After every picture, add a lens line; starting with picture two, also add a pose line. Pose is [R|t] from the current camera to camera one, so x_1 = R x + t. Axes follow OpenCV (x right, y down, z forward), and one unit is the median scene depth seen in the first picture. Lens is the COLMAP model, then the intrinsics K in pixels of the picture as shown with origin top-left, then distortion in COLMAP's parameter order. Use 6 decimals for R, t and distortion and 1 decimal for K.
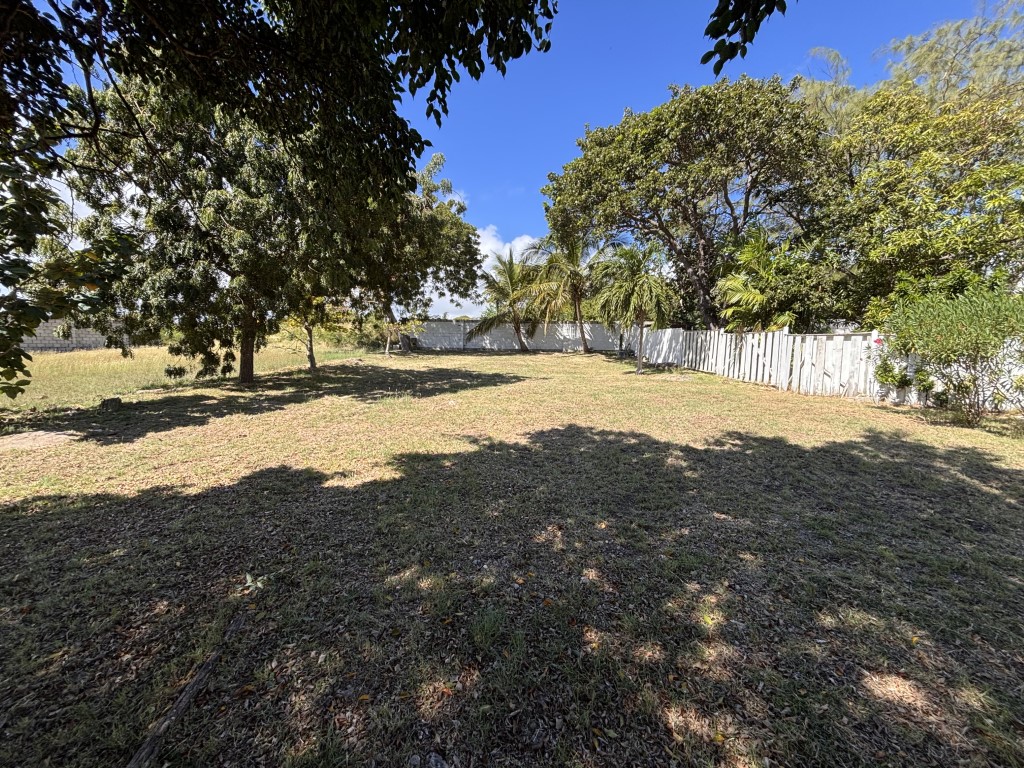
lens RADIAL K [[411.5, 0, 511.6], [0, 411.5, 384.9], [0, 0, 1]] dist [-0.000254, -0.000020]
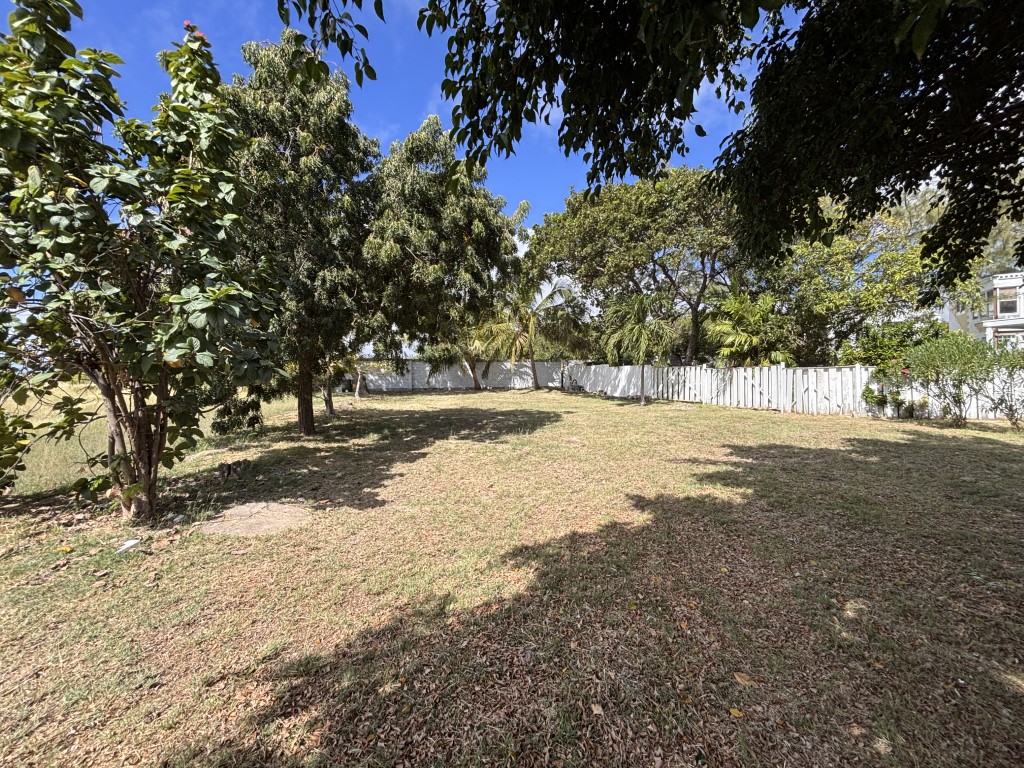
lens RADIAL K [[411.5, 0, 511.3], [0, 411.5, 380.5], [0, 0, 1]] dist [-0.000254, -0.000020]
pose [[0.953884, -0.021815, 0.299381, -0.434082], [0.052694, 0.994038, -0.095460, -0.006511], [-0.295513, 0.106833, 0.949346, 0.040435]]
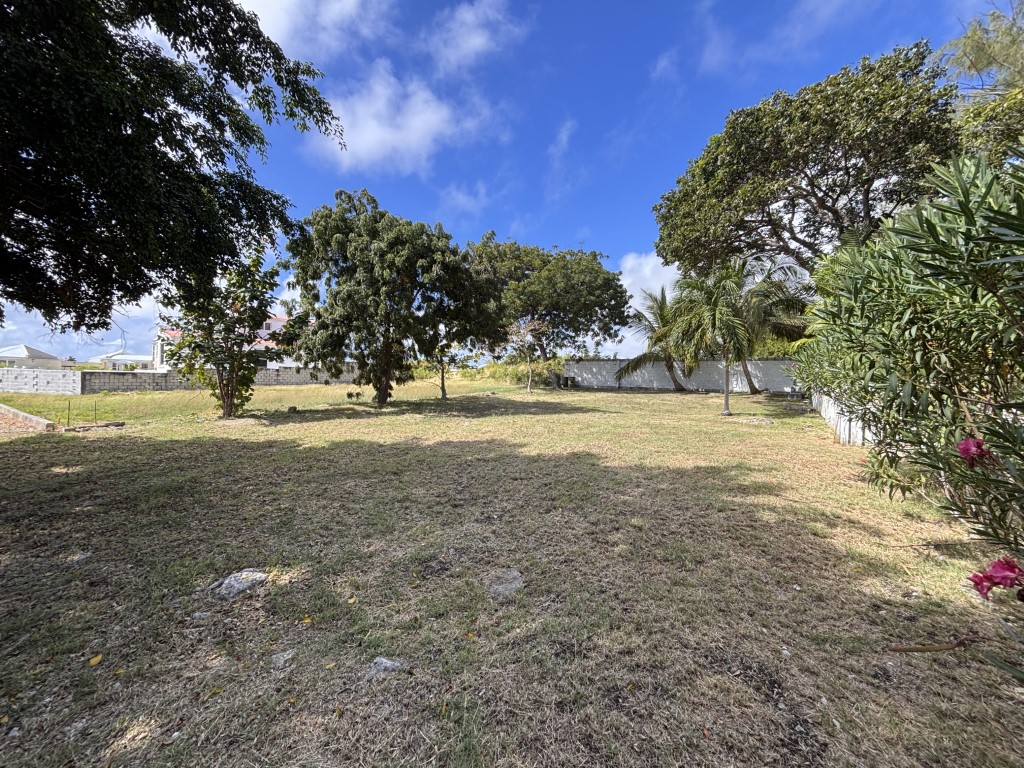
lens RADIAL K [[411.5, 0, 511.9], [0, 411.5, 382.6], [0, 0, 1]] dist [-0.000254, -0.000020]
pose [[0.808124, 0.008491, -0.588952, 0.564878], [-0.071107, 0.993990, -0.083238, 0.007676], [0.584705, 0.109145, 0.803870, 0.082883]]
